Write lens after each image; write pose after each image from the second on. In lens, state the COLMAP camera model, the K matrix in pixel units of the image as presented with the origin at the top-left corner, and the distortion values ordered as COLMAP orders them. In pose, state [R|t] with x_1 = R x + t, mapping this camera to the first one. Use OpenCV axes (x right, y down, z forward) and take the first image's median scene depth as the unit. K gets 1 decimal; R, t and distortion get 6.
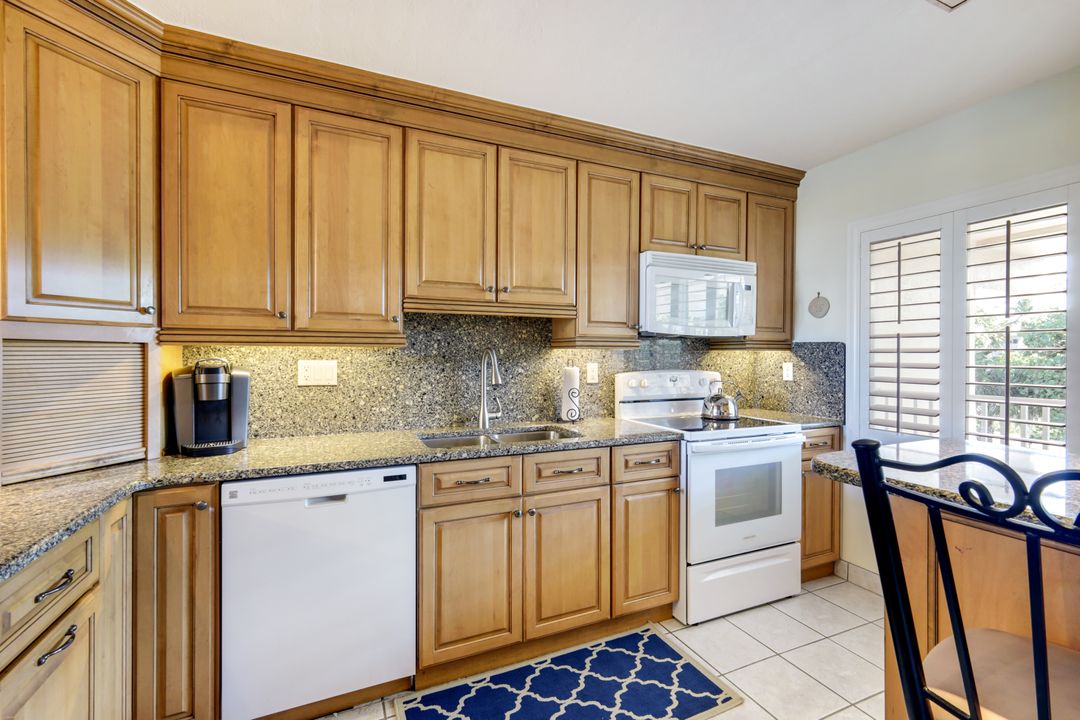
lens RADIAL K [[475.0, 0, 538.9], [0, 475.0, 358.5], [0, 0, 1]] dist [0.006116, 0.000568]
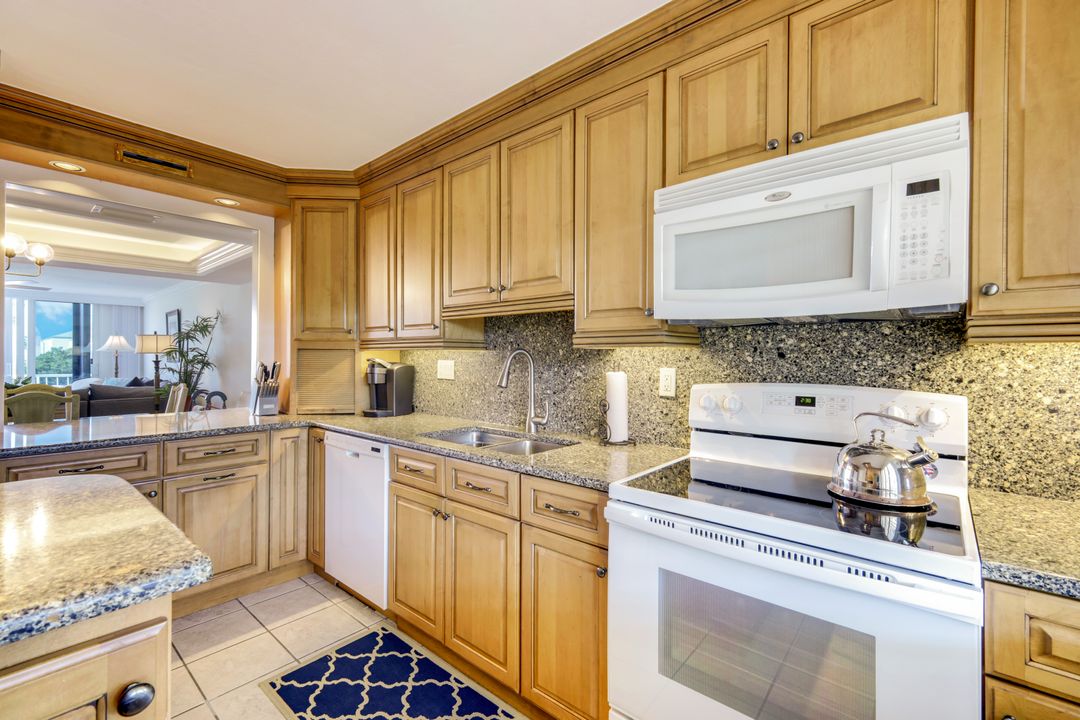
lens RADIAL K [[475.0, 0, 538.9], [0, 475.0, 358.5], [0, 0, 1]] dist [0.006116, 0.000568]
pose [[0.415049, 0.001611, -0.909798, 0.831638], [-0.008850, 0.999958, -0.002267, -0.000799], [0.909756, 0.008992, 0.415046, 0.667959]]
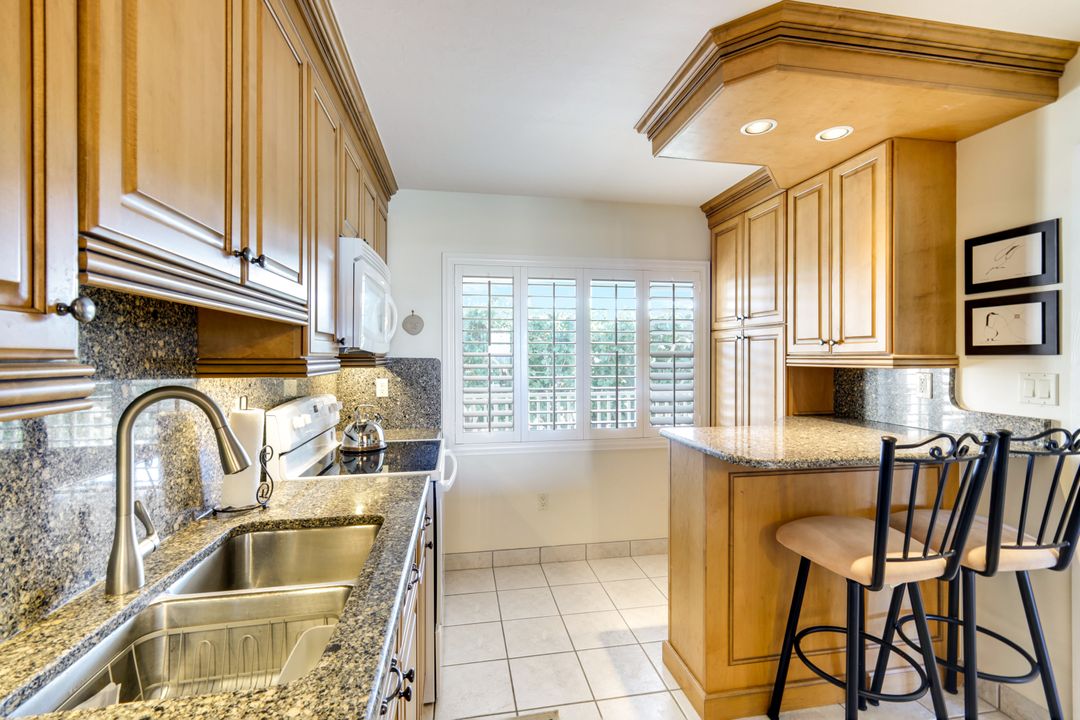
lens RADIAL K [[475.0, 0, 538.9], [0, 475.0, 358.5], [0, 0, 1]] dist [0.006116, 0.000568]
pose [[0.234715, -0.009478, 0.972018, -0.458373], [0.007555, 0.999940, 0.007925, -0.050242], [-0.972035, 0.005484, 0.234773, 0.623763]]
